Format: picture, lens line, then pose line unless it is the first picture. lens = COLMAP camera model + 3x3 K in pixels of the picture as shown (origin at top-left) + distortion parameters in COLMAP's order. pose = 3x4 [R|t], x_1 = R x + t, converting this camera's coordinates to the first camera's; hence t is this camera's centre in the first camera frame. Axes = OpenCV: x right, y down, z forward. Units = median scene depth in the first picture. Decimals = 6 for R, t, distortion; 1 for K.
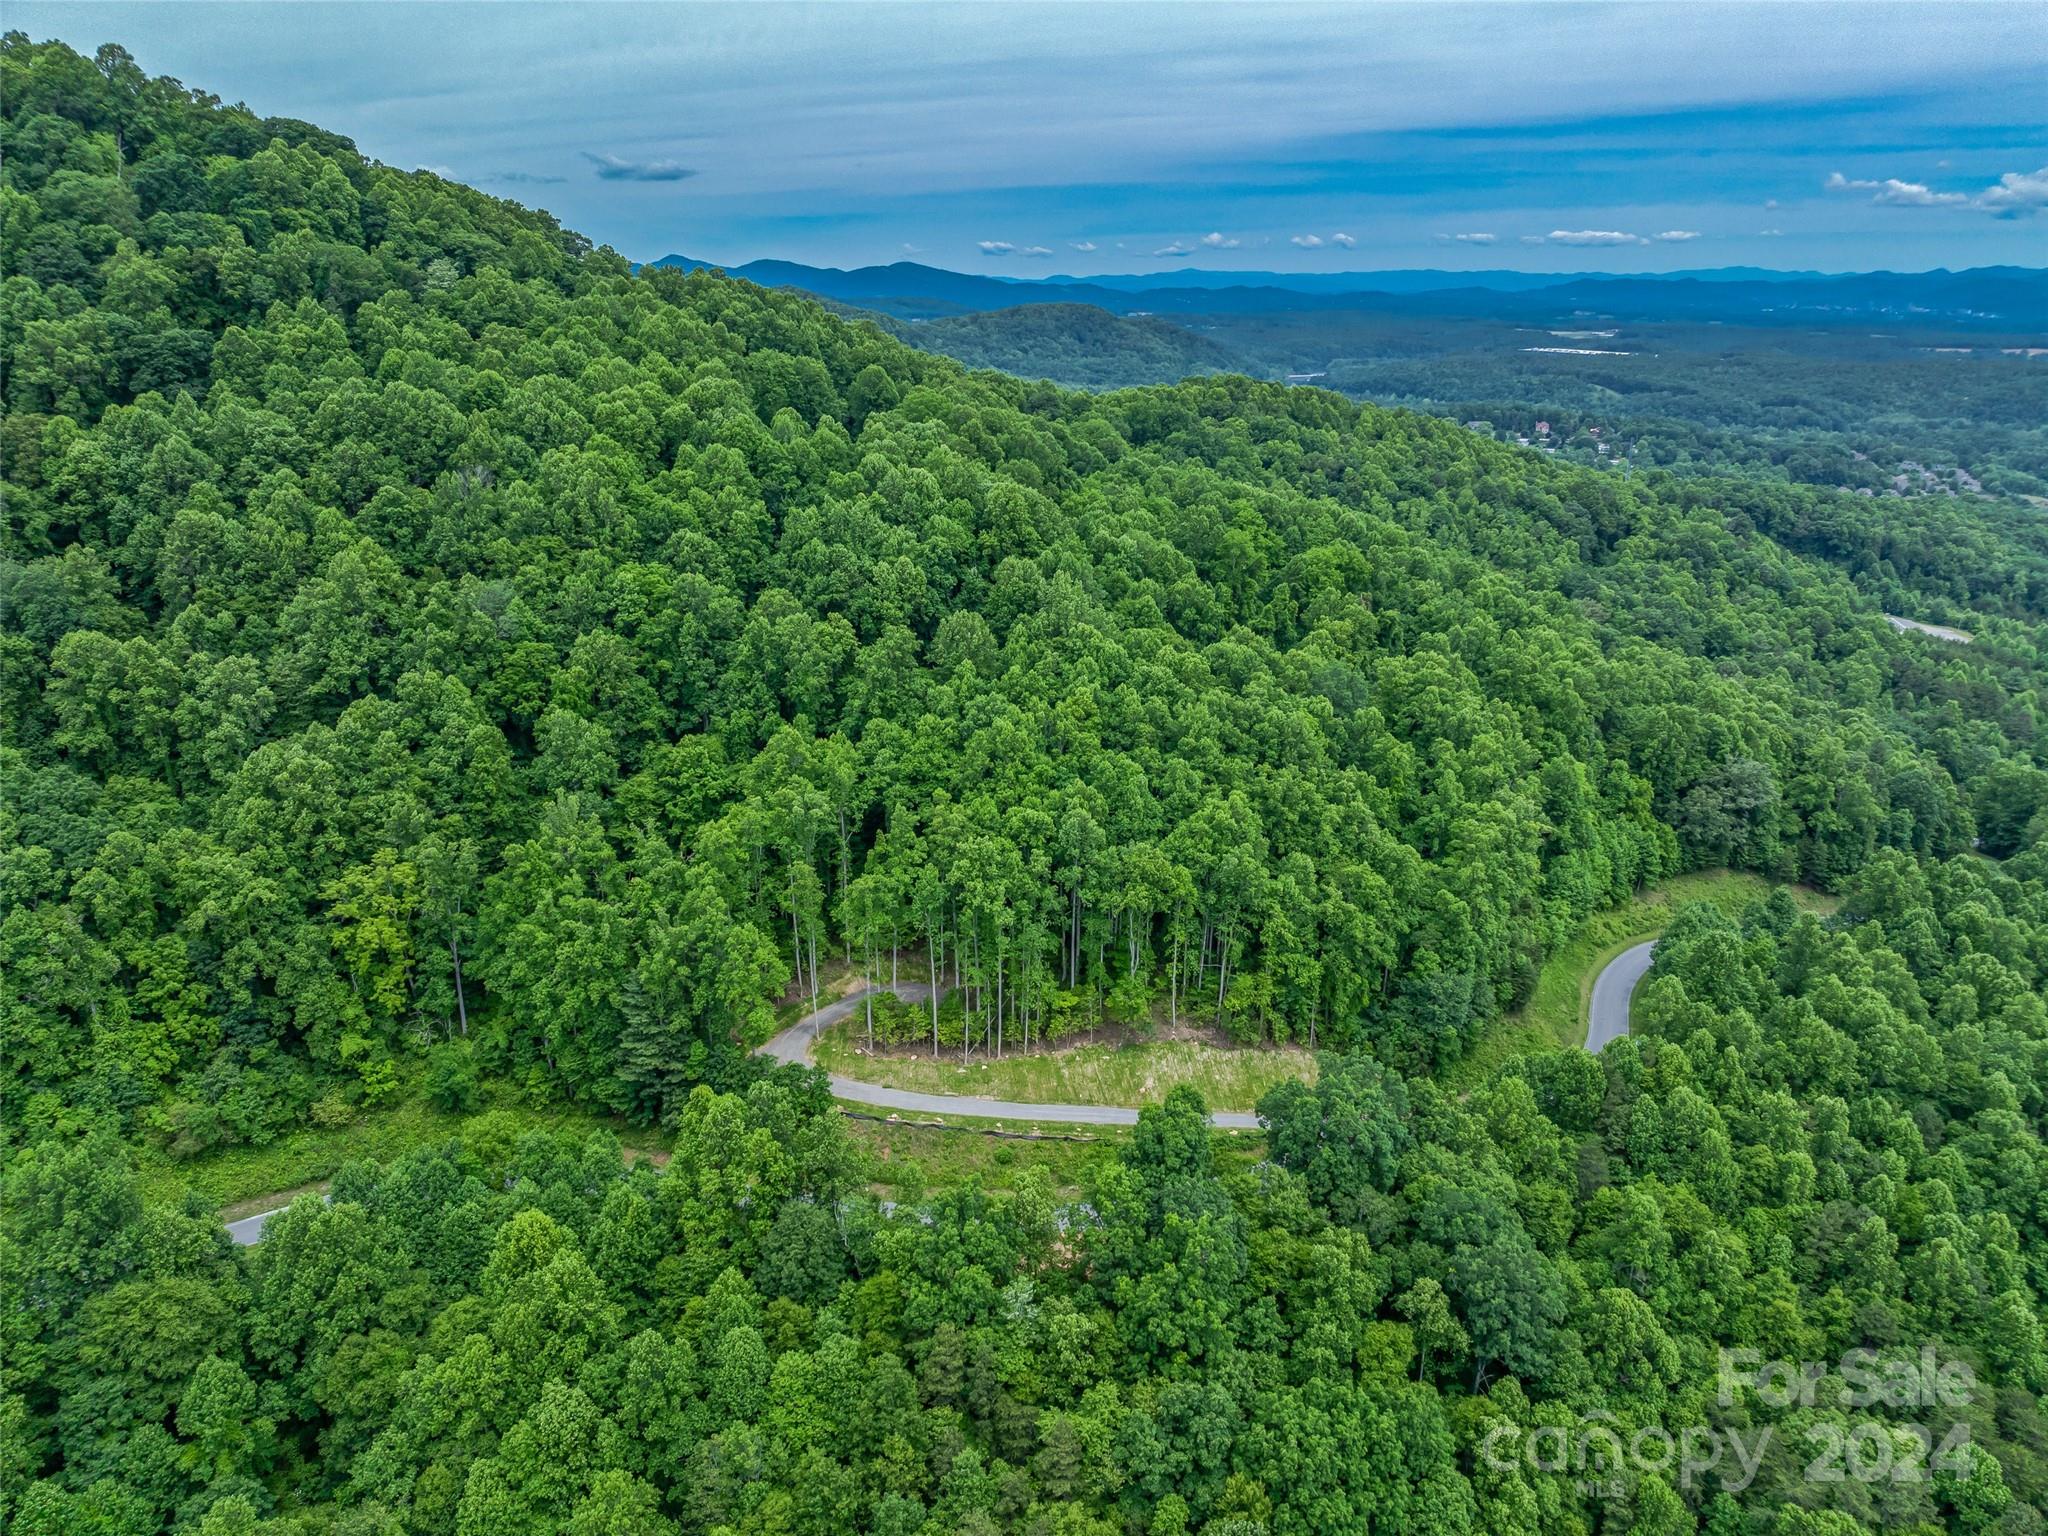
lens RADIAL K [[1452.0, 0, 1022.1], [0, 1452.0, 762.9], [0, 0, 1]] dist [-0.037139, 0.005339]
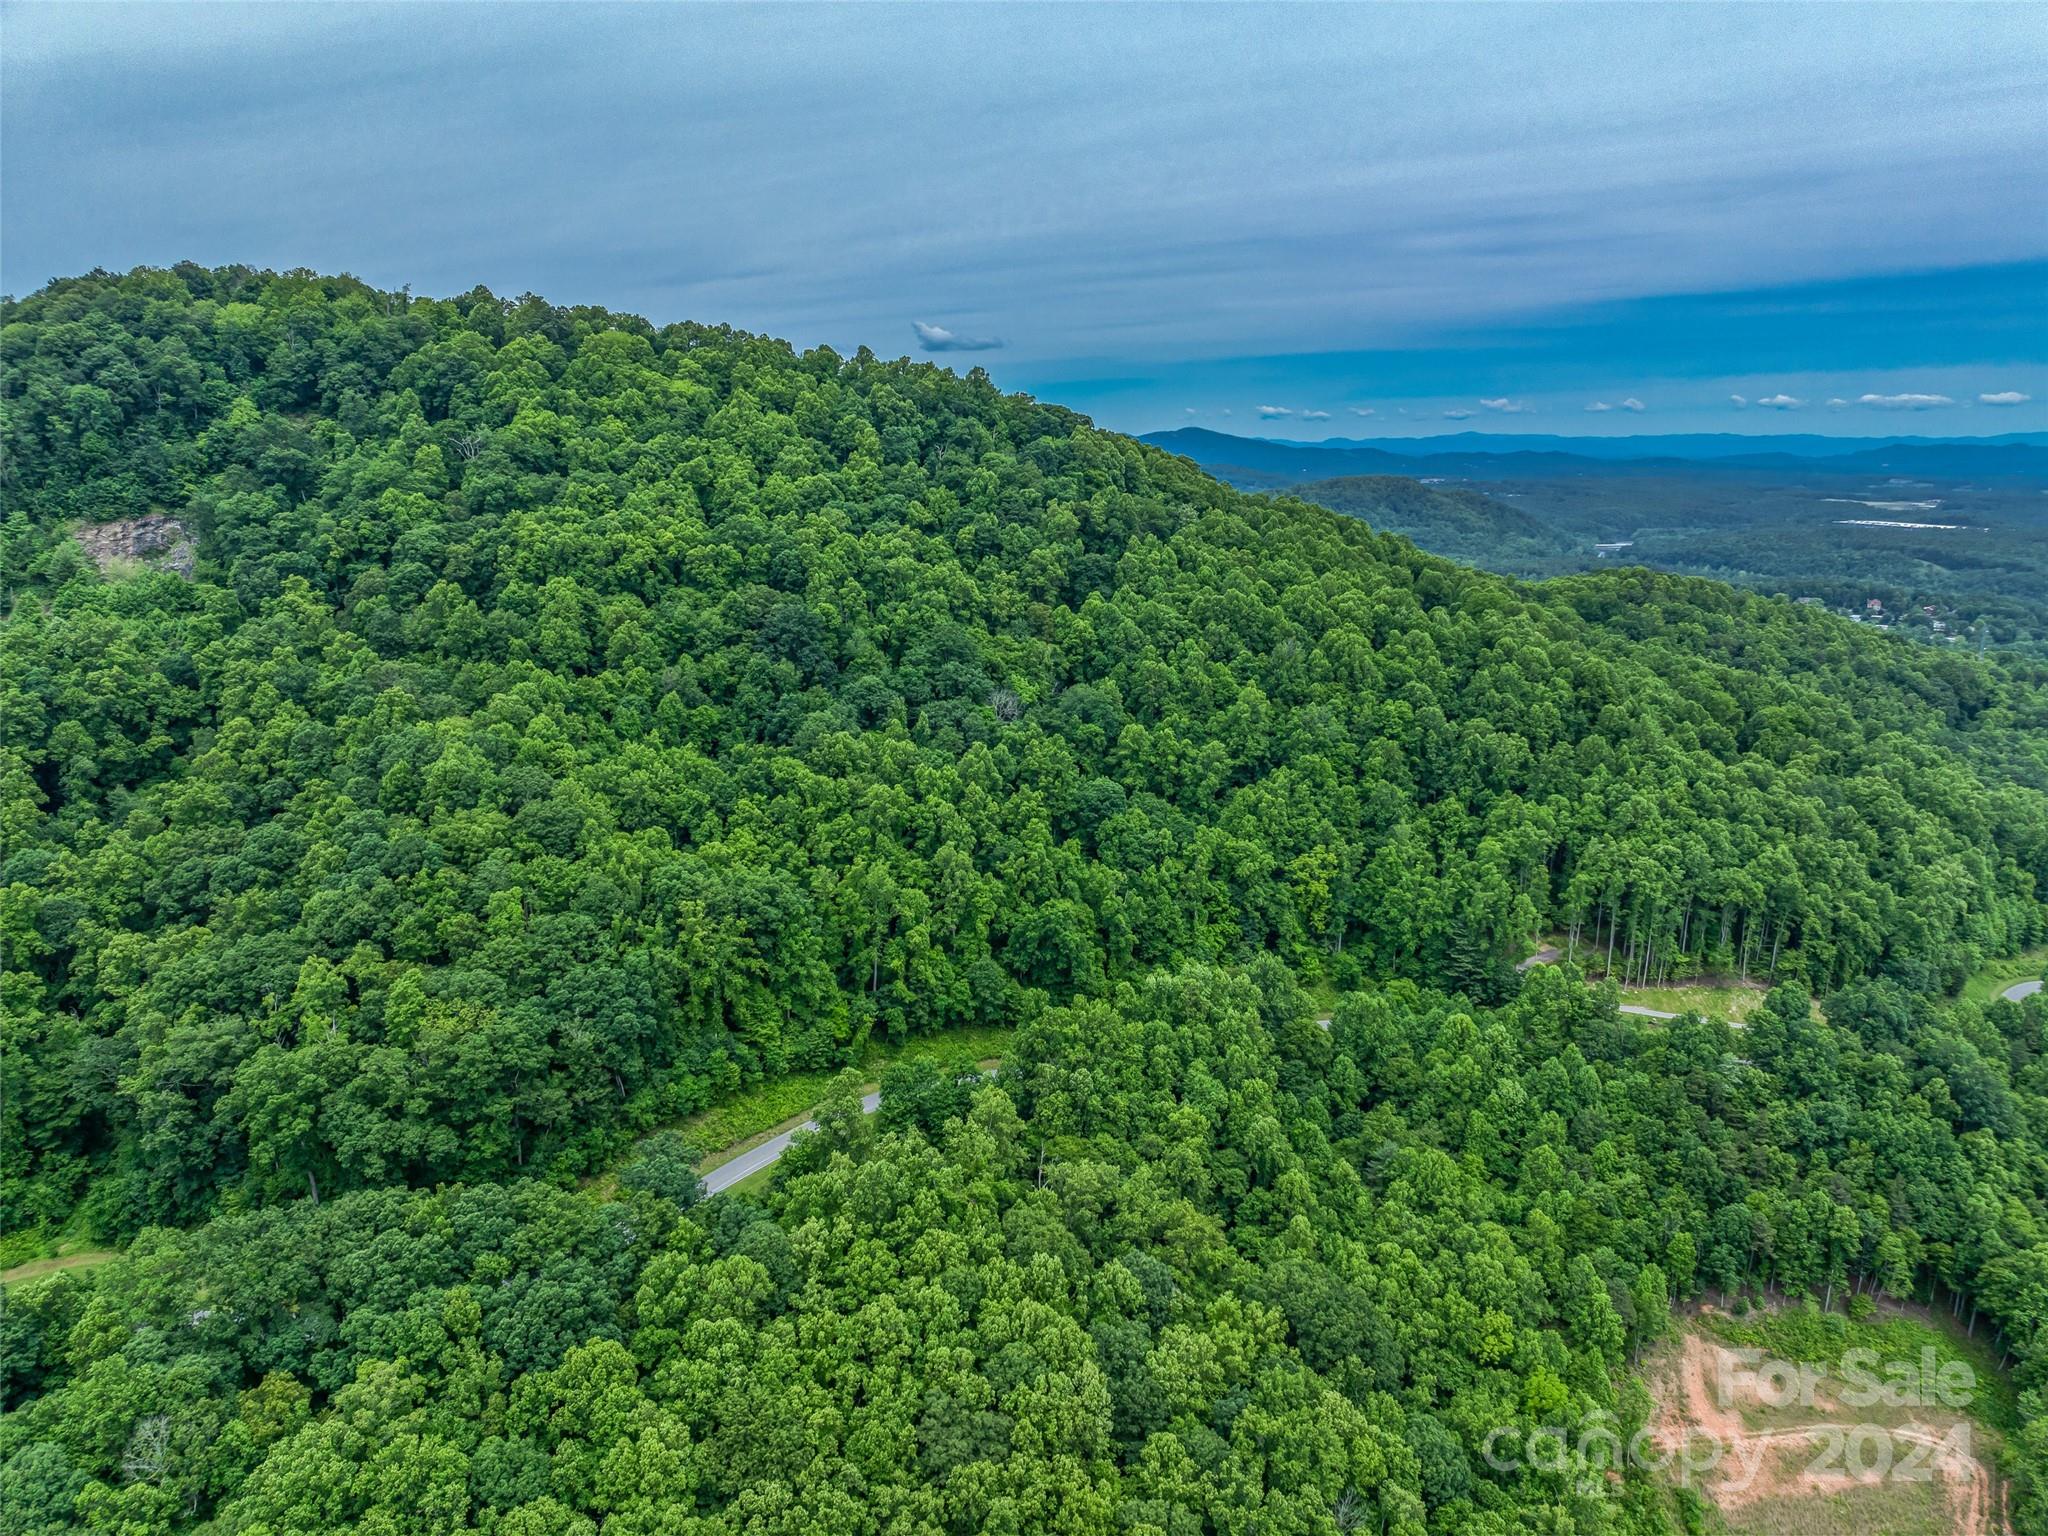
lens RADIAL K [[1452.0, 0, 1022.1], [0, 1452.0, 762.9], [0, 0, 1]] dist [-0.037139, 0.005339]
pose [[0.983428, 0.040001, -0.176830, -0.396909], [-0.058114, 0.993442, -0.098467, 0.130121], [0.171731, 0.107111, 0.979304, -0.743946]]
